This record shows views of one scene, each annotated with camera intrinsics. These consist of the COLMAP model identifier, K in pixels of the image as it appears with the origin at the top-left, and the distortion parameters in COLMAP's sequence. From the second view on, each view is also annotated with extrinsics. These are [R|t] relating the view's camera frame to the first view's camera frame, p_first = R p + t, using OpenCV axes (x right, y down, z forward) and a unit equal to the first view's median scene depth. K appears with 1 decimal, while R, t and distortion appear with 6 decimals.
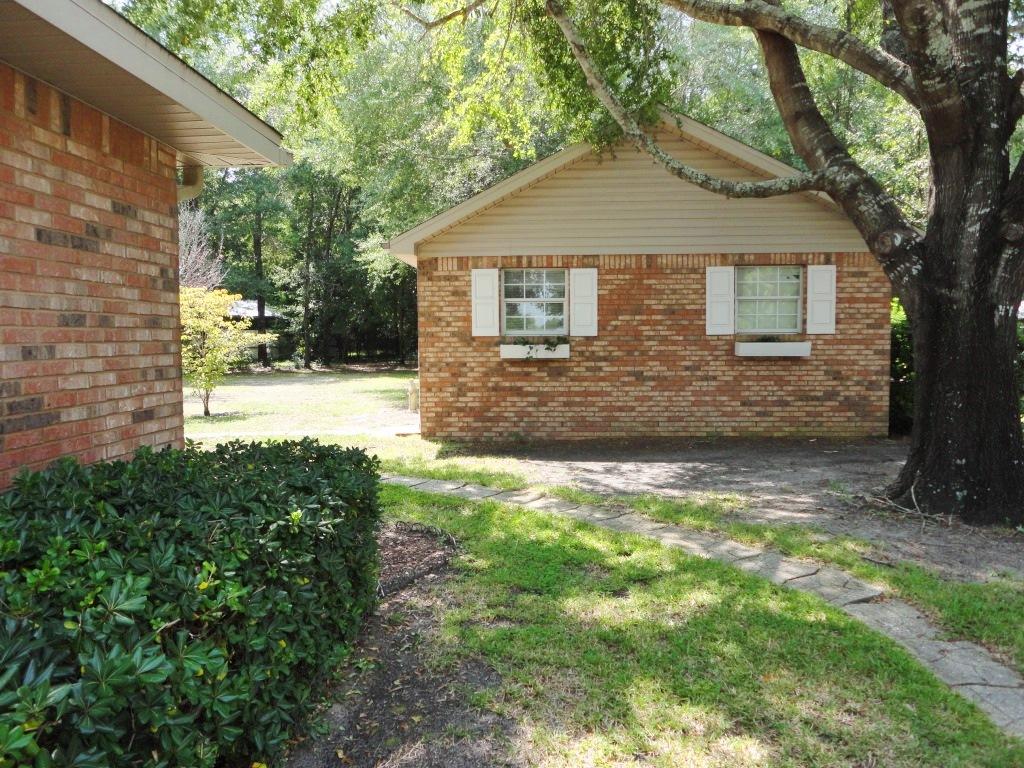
lens RADIAL K [[747.0, 0, 512.9], [0, 747.0, 380.6], [0, 0, 1]] dist [0.005883, -0.008595]
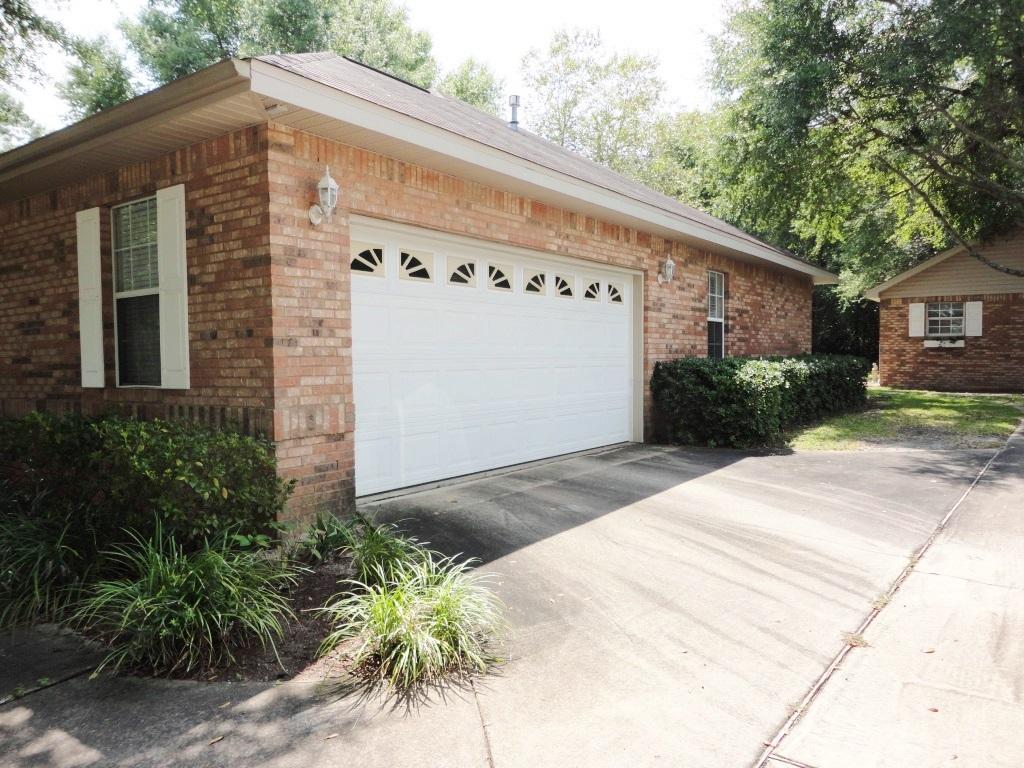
lens RADIAL K [[747.0, 0, 510.0], [0, 747.0, 369.4], [0, 0, 1]] dist [0.005883, -0.008595]
pose [[0.834299, 0.017787, -0.551026, 0.161497], [-0.035903, 0.999111, -0.022109, 0.113140], [0.550143, 0.038229, 0.834195, -1.284342]]
